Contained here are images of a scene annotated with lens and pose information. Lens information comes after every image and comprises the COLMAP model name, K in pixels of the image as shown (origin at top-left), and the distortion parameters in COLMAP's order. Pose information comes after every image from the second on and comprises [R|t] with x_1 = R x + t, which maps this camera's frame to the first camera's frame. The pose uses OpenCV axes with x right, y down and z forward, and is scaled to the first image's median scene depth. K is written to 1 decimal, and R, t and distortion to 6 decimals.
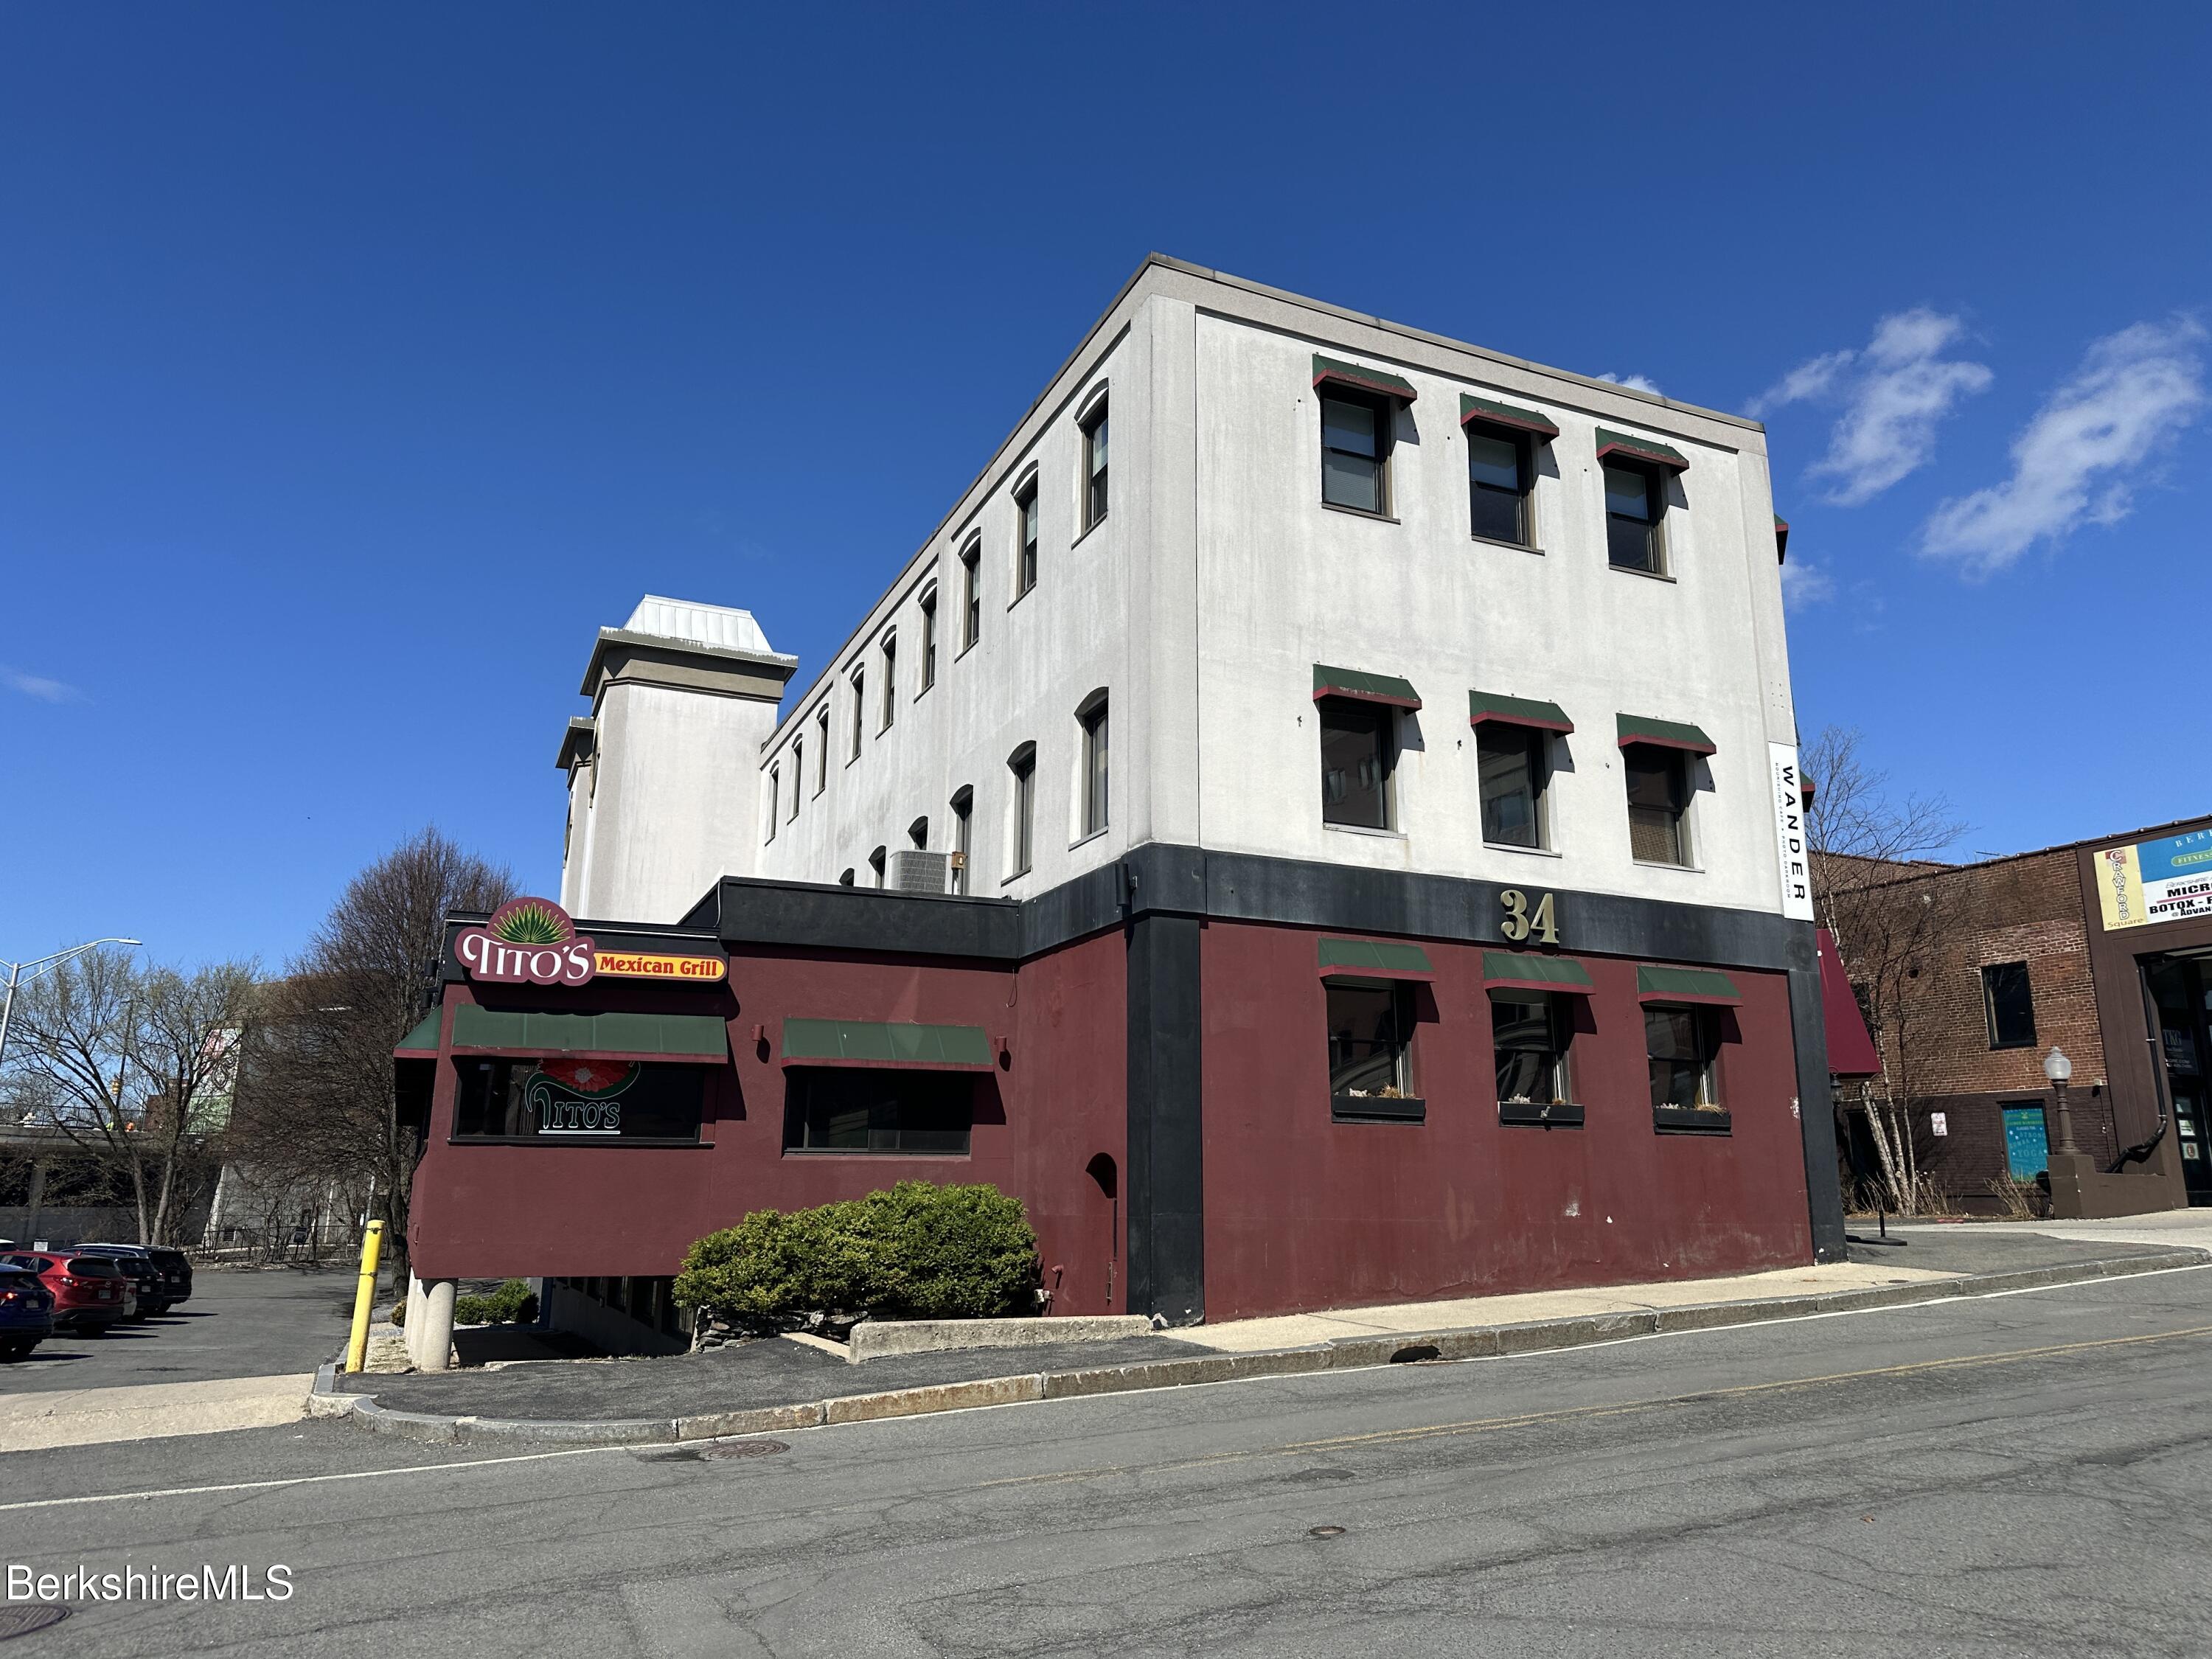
lens RADIAL K [[1544.2, 0, 1127.2], [0, 1544.2, 821.4], [0, 0, 1]] dist [0.059888, -0.070363]
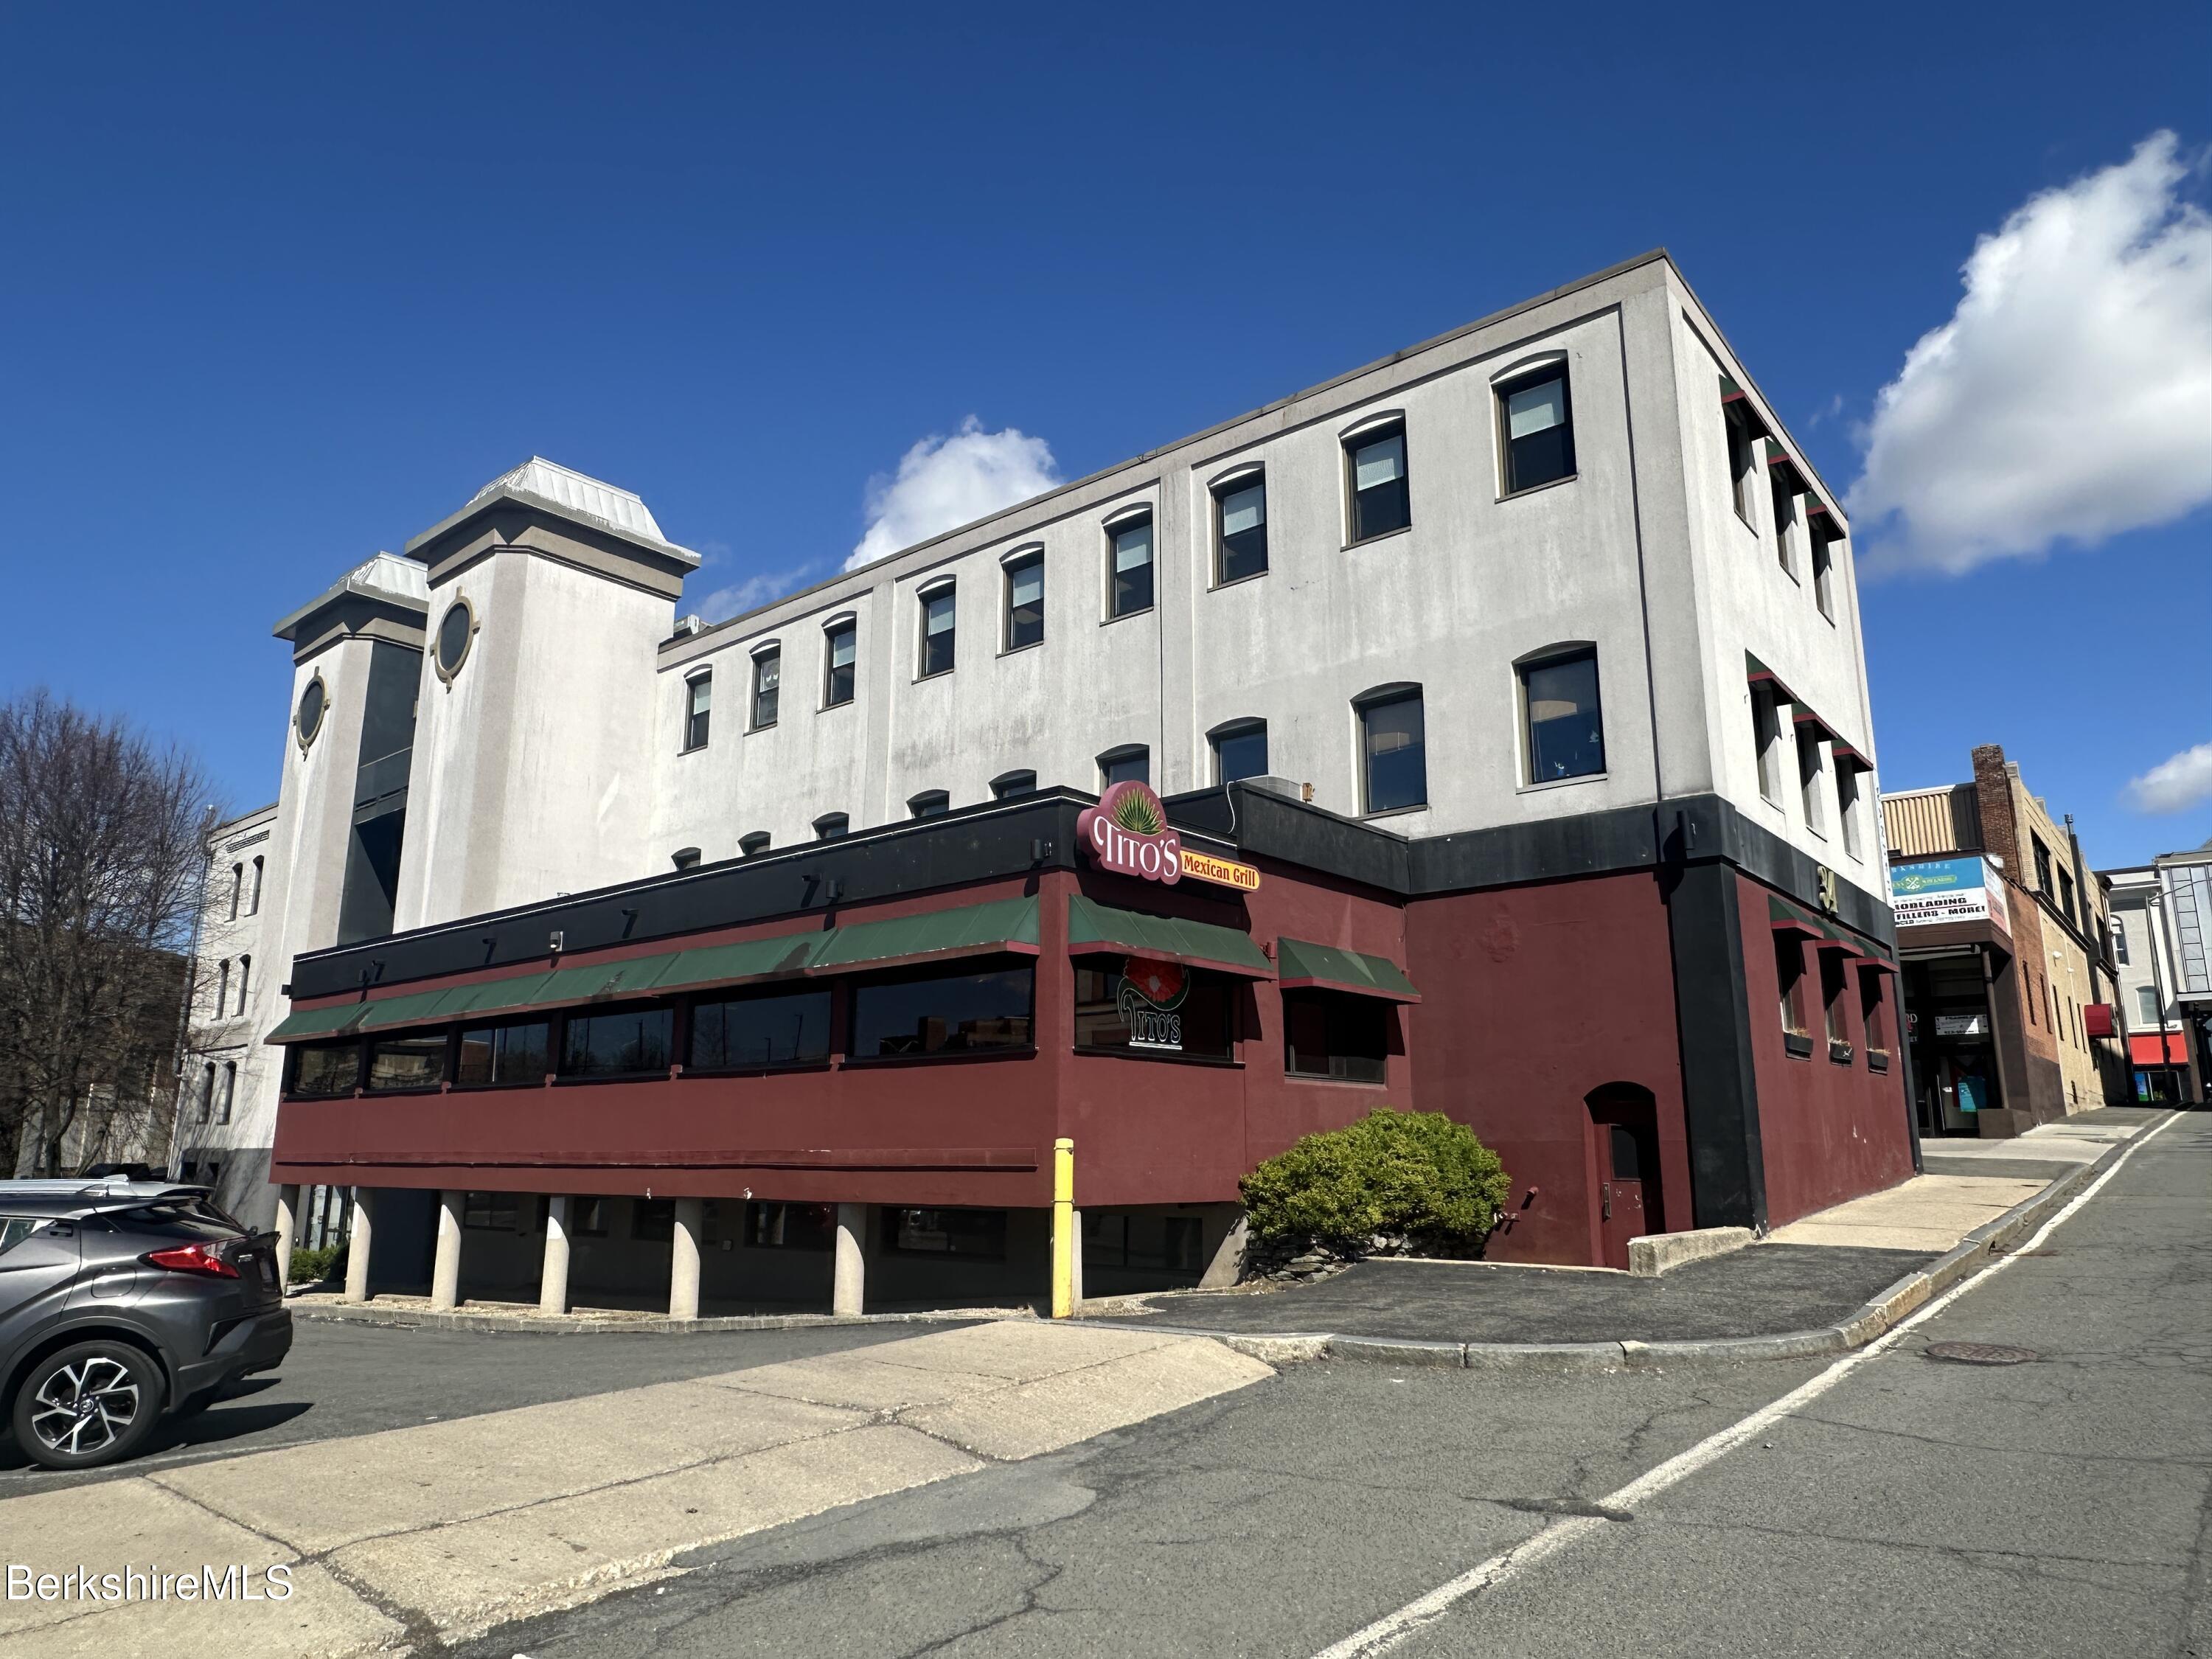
lens RADIAL K [[1423.7, 0, 1071.8], [0, 1423.7, 847.1], [0, 0, 1]] dist [-0.014092, 0.016747]
pose [[0.896325, 0.088971, 0.434379, -0.711266], [-0.099681, 0.995018, 0.001884, 0.082599], [-0.432047, -0.044988, 0.900728, 0.266788]]
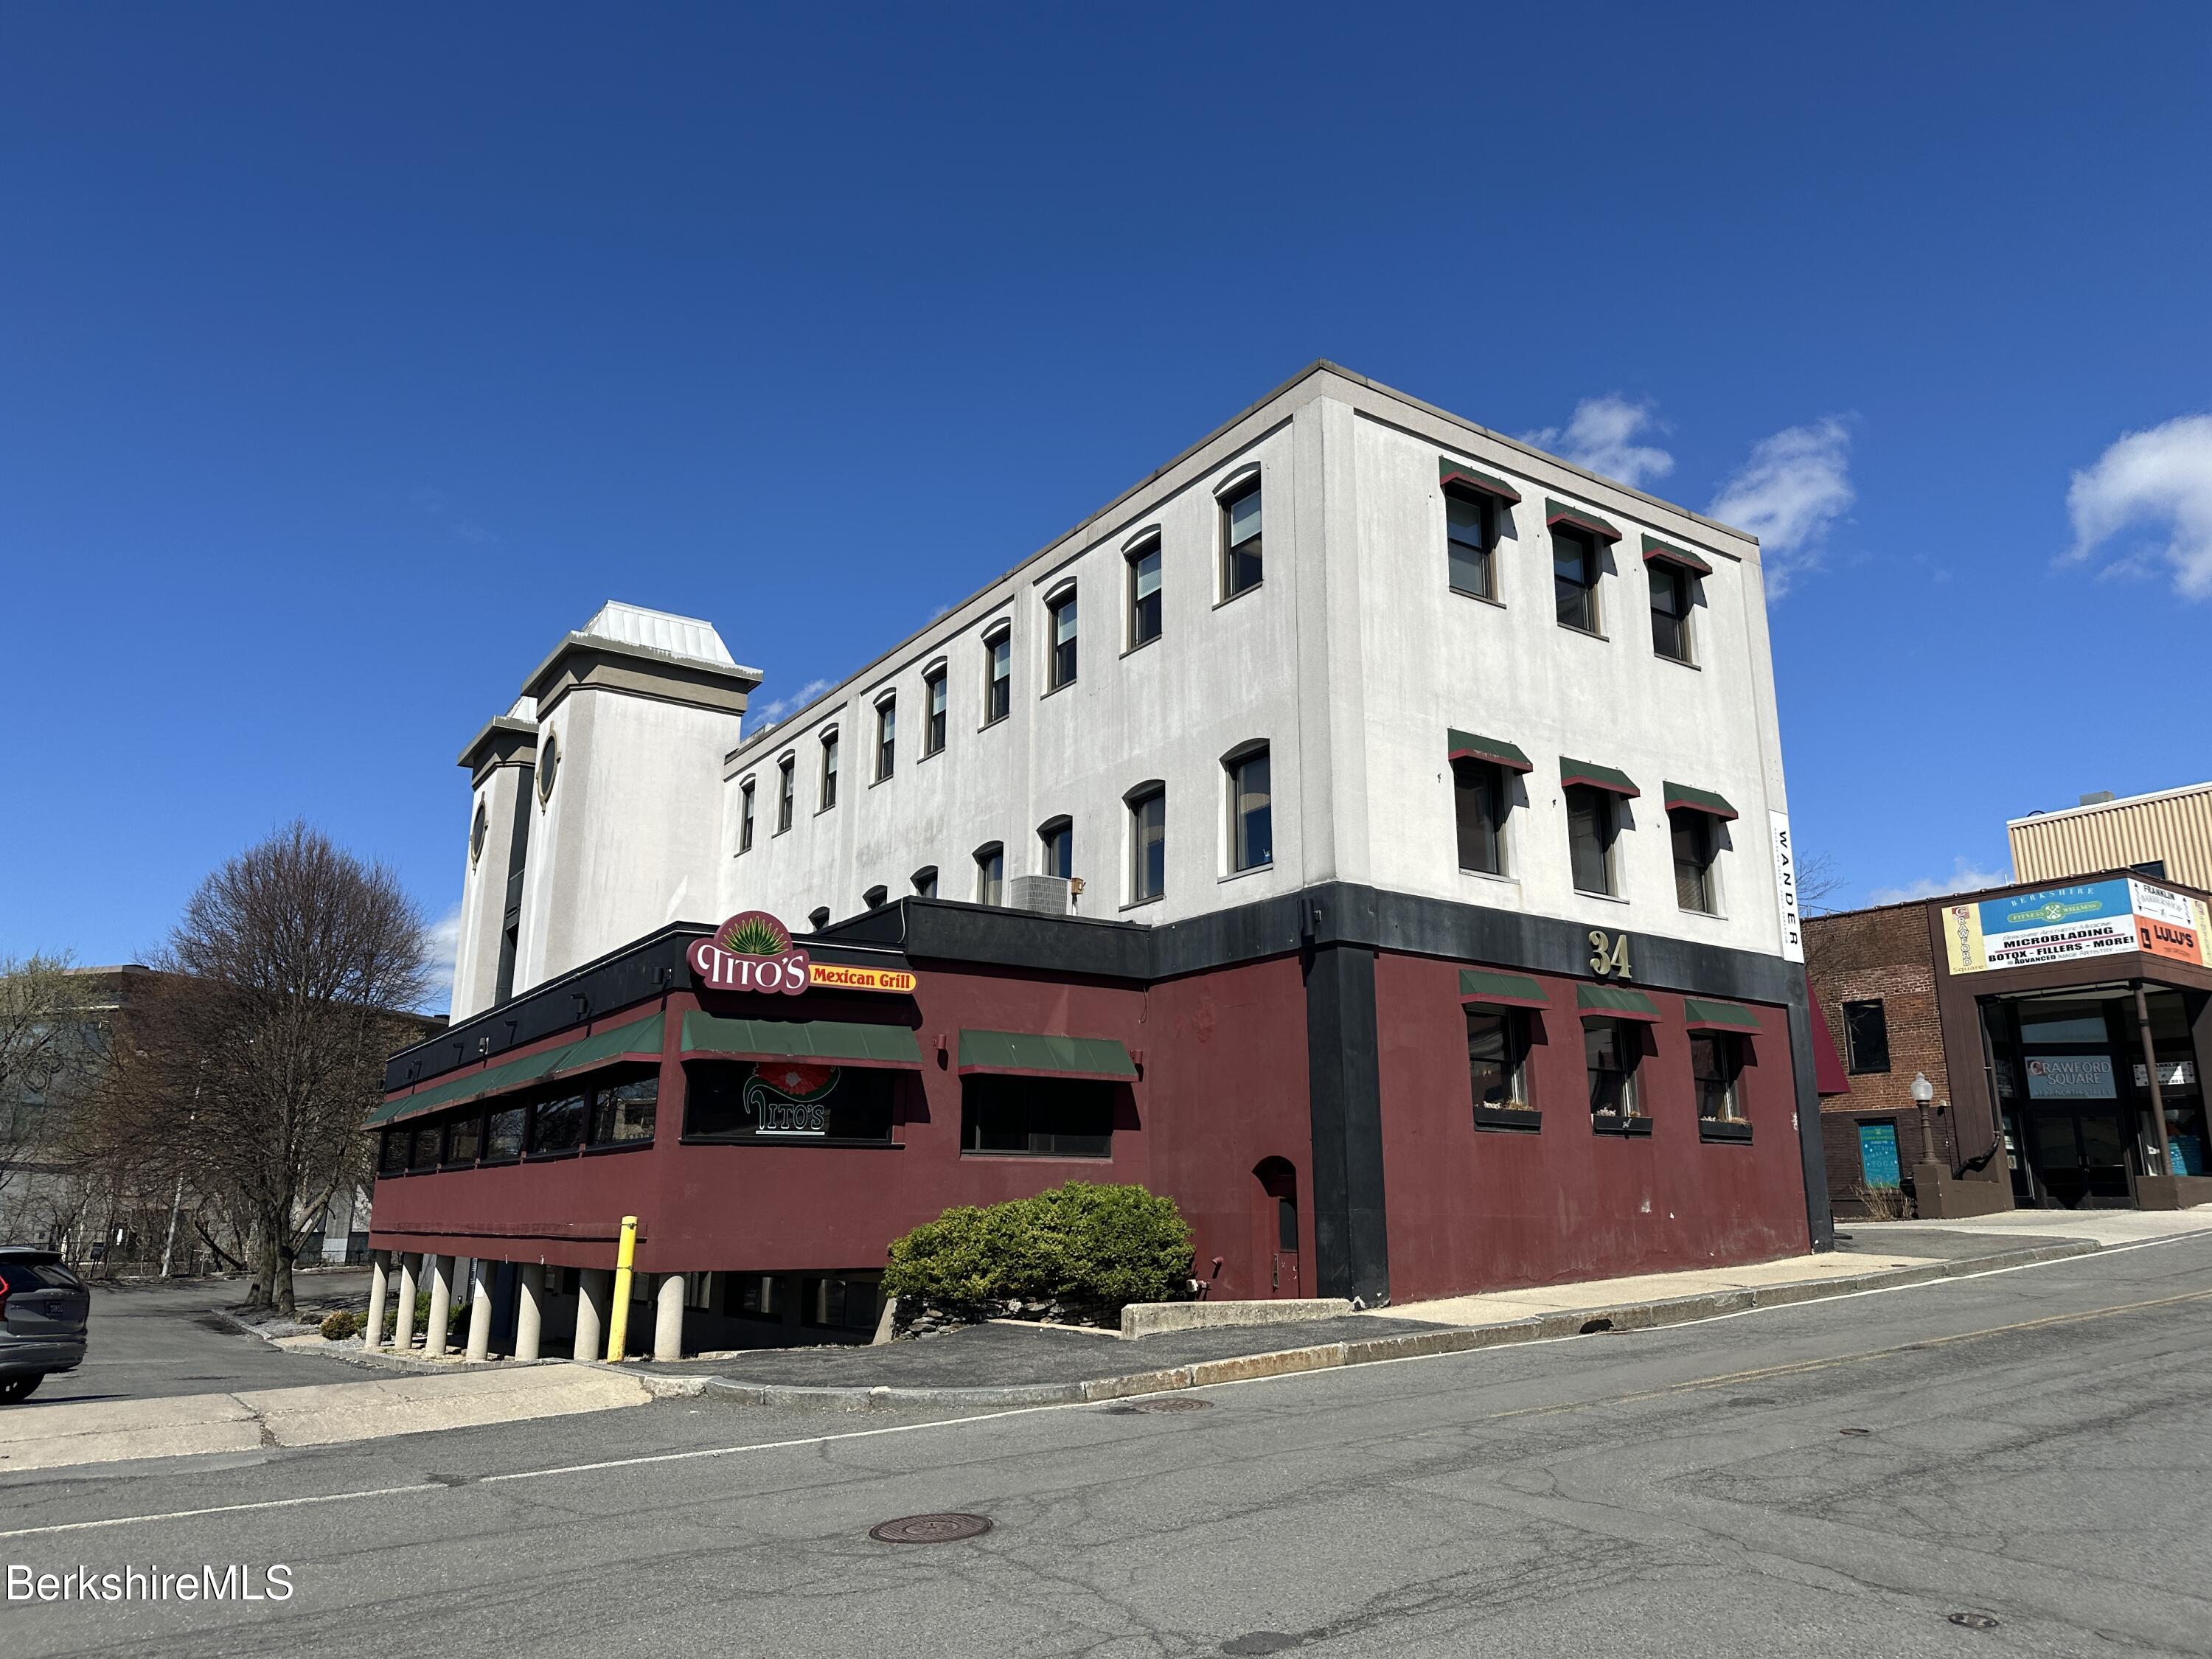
lens RADIAL K [[1544.2, 0, 1113.3], [0, 1544.2, 807.8], [0, 0, 1]] dist [0.059888, -0.070363]
pose [[0.983505, 0.043457, 0.175583, -0.308172], [-0.040159, 0.998945, -0.022293, -0.007046], [-0.176366, 0.014874, 0.984212, -0.079975]]
